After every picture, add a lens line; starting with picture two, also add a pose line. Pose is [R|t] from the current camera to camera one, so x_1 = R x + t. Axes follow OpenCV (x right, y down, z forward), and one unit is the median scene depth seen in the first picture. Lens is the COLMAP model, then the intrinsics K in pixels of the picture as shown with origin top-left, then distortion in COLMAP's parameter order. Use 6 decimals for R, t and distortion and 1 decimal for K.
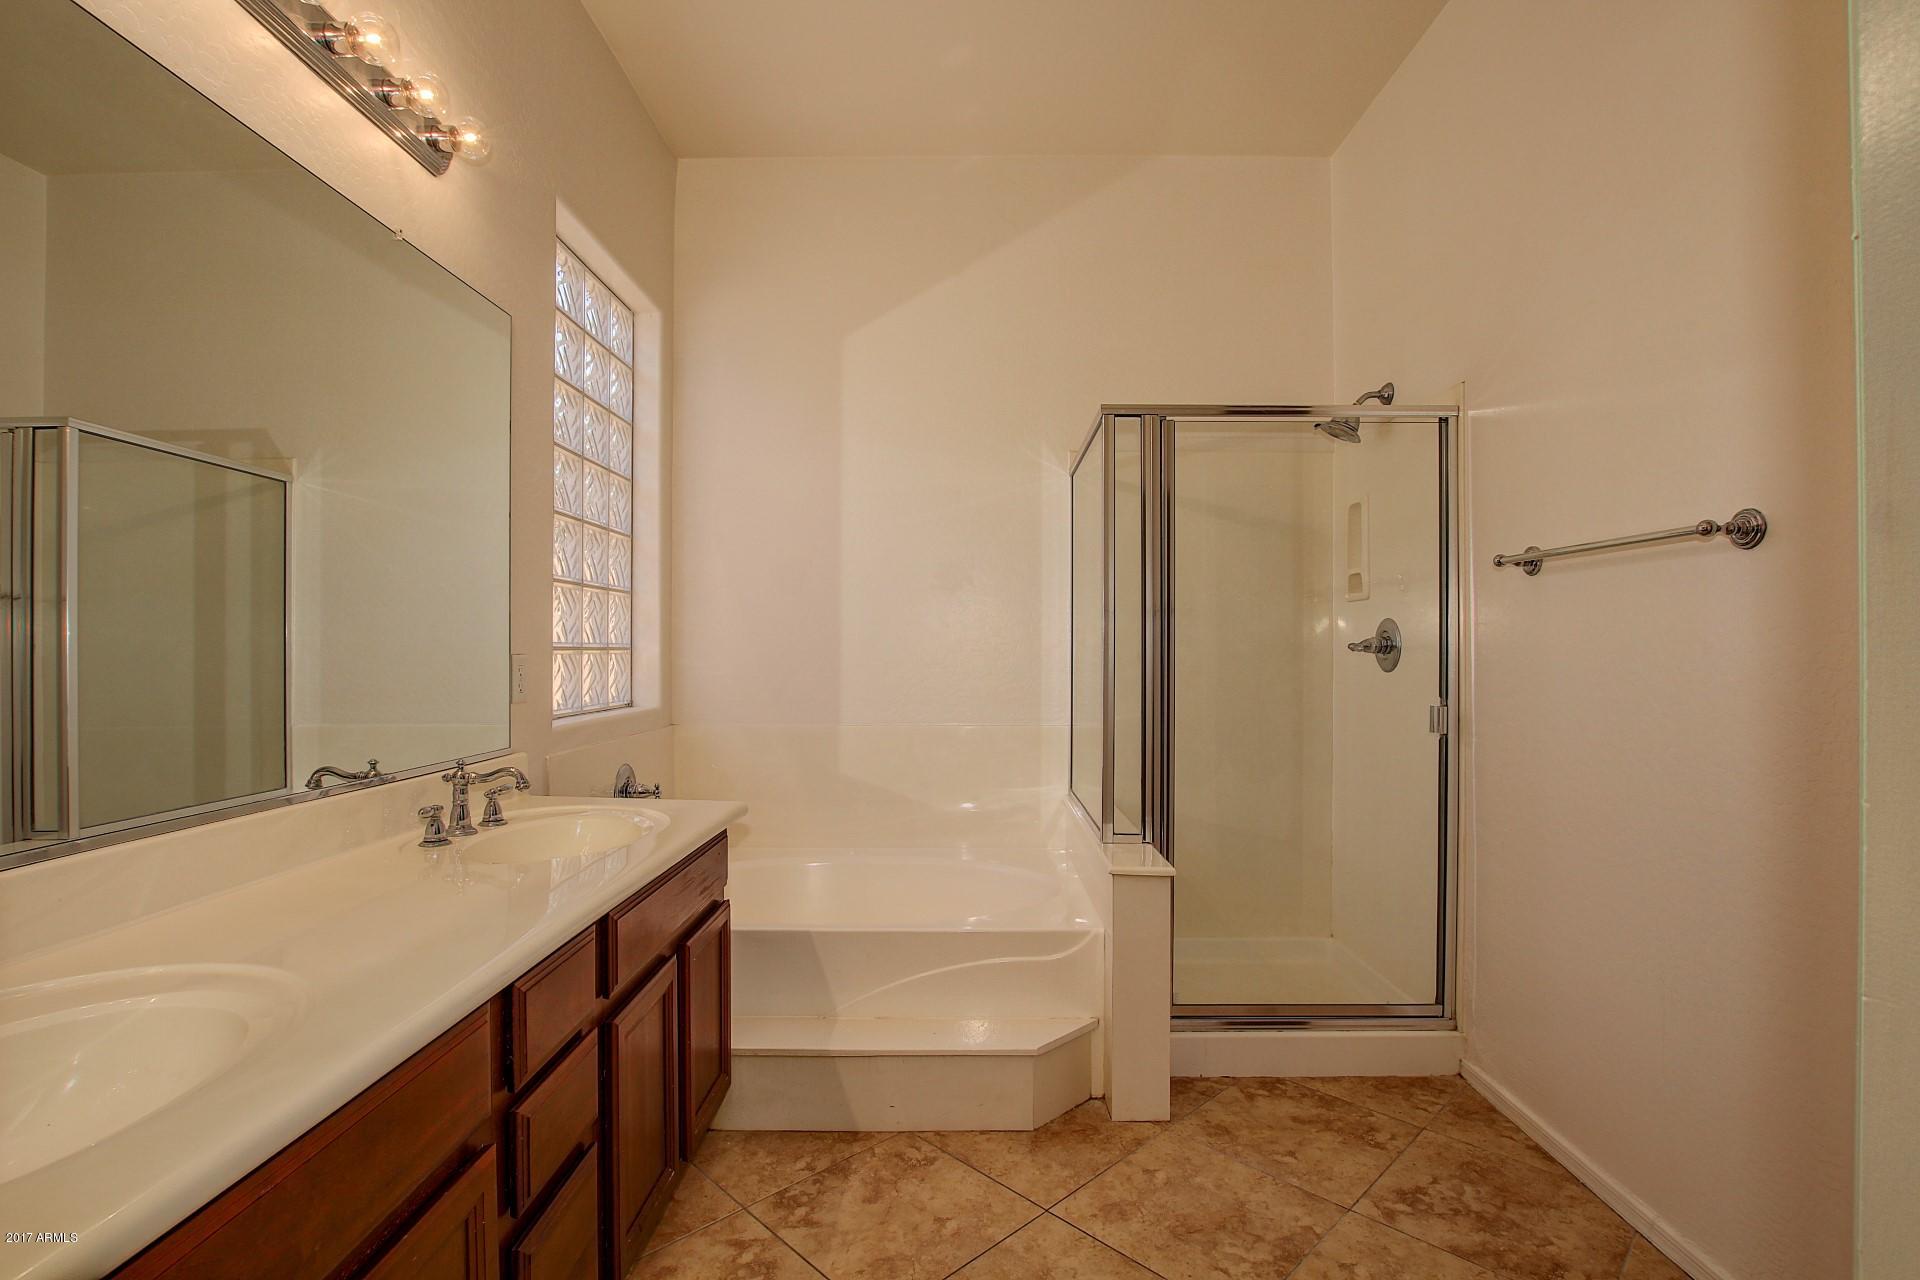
lens RADIAL K [[900.9, 0, 964.8], [0, 900.9, 650.2], [0, 0, 1]] dist [-0.033691, 0.013746]
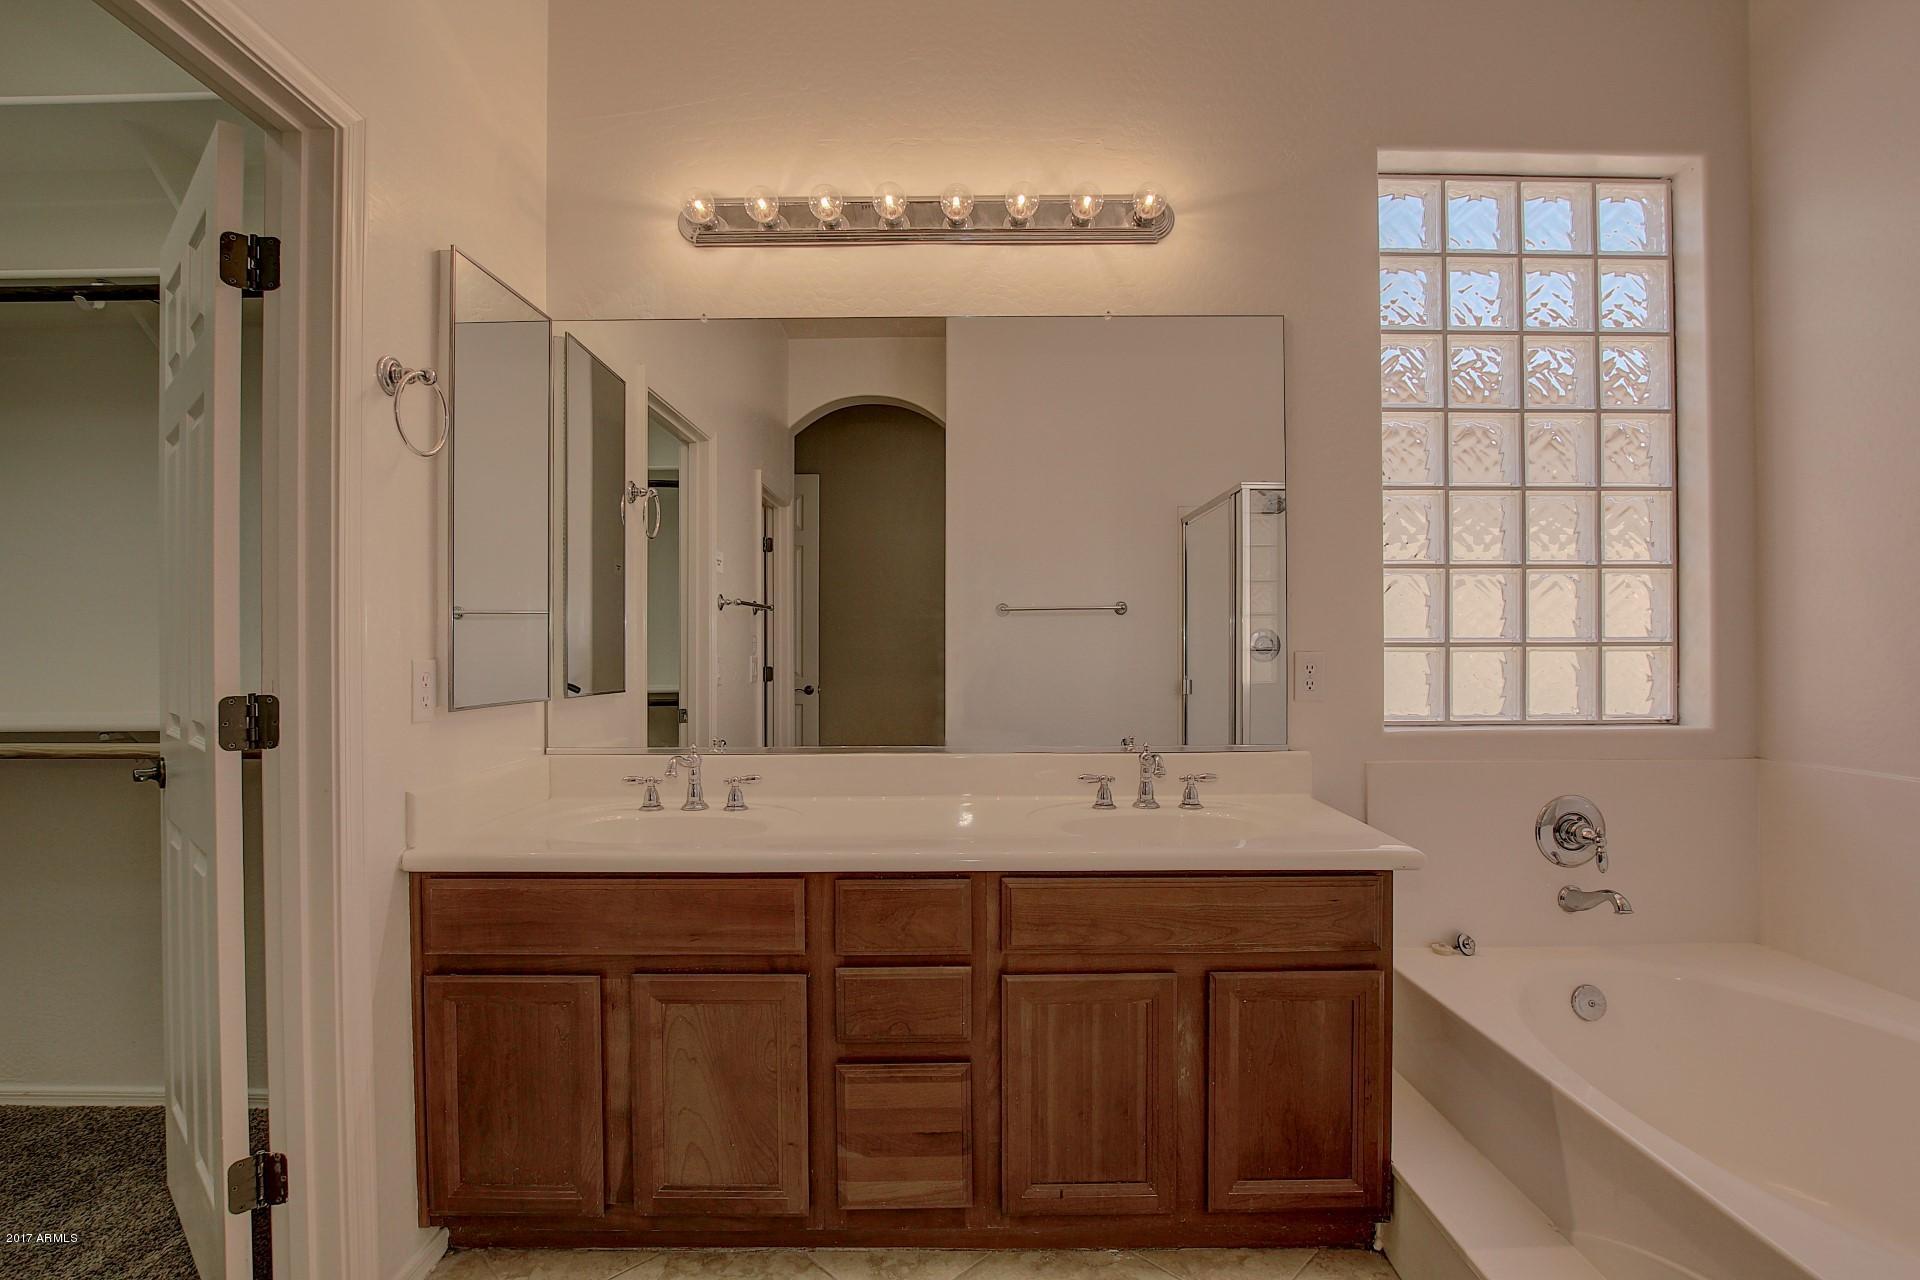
lens RADIAL K [[900.9, 0, 964.8], [0, 900.9, 650.2], [0, 0, 1]] dist [-0.033691, 0.013746]
pose [[0.006967, 0.002280, -0.999973, 0.426923], [0.008665, 0.999960, 0.002341, -0.002316], [0.999938, -0.008681, 0.006947, 0.542551]]
